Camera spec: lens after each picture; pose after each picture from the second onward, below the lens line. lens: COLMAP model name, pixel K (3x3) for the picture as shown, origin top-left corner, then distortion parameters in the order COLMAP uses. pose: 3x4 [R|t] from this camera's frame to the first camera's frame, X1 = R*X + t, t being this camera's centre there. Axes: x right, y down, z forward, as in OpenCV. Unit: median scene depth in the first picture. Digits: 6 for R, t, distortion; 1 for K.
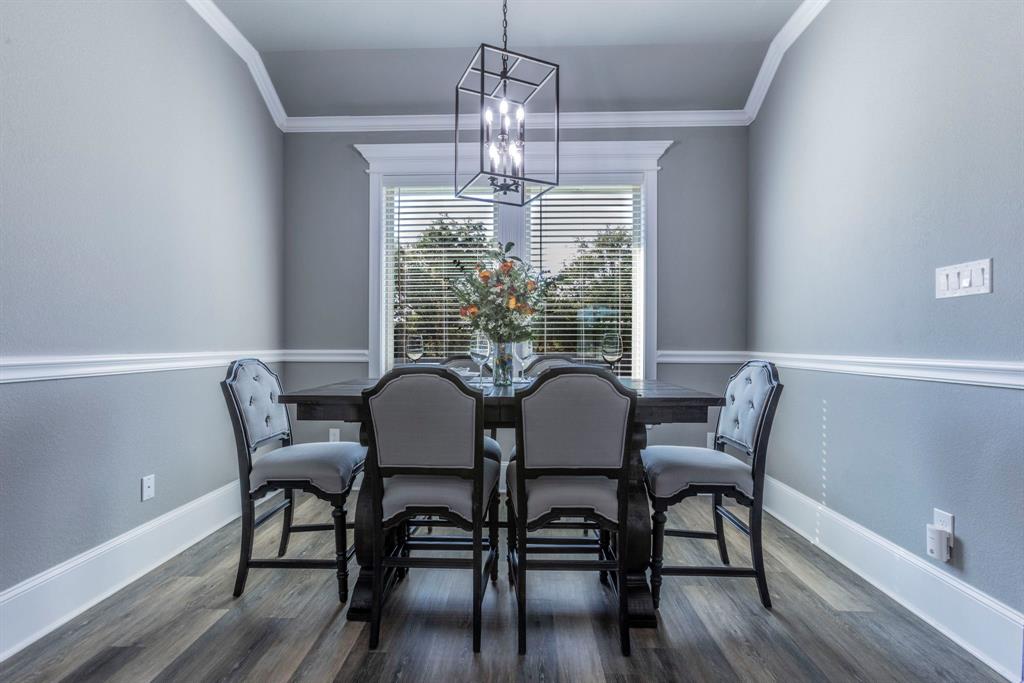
lens RADIAL K [[453.3, 0, 511.0], [0, 453.3, 344.8], [0, 0, 1]] dist [-0.002406, -0.000112]
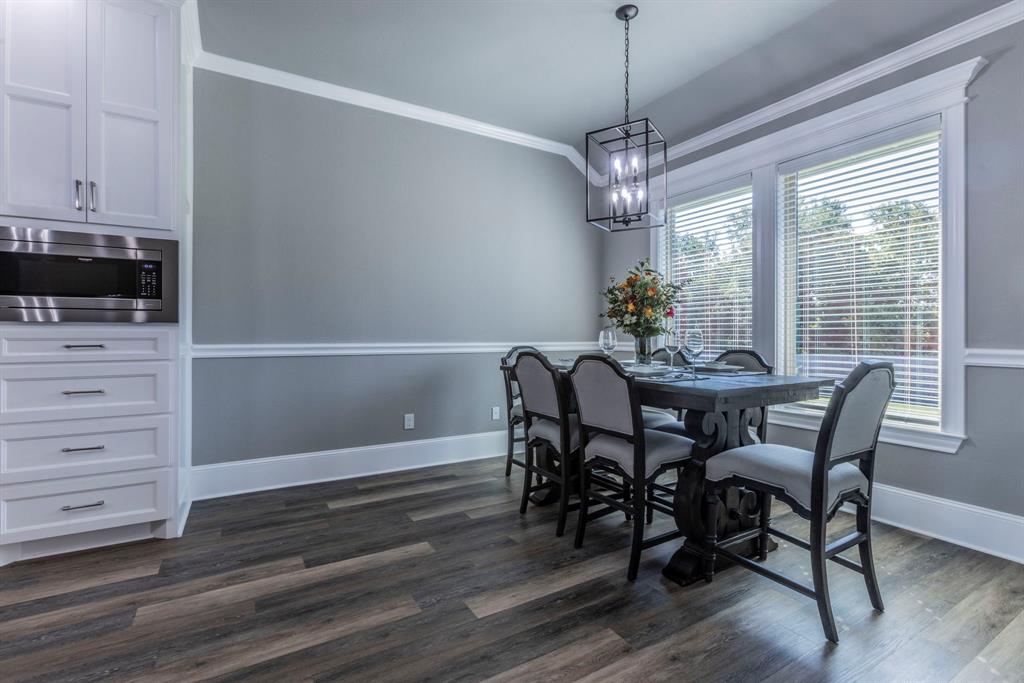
lens RADIAL K [[477.5, 0, 508.7], [0, 477.5, 337.6], [0, 0, 1]] dist [-0.003737, -0.001310]
pose [[0.532535, 0.002618, -0.846404, 0.881897], [-0.011933, 0.999919, -0.004416, 0.002533], [0.846324, 0.012452, 0.532523, -0.022545]]
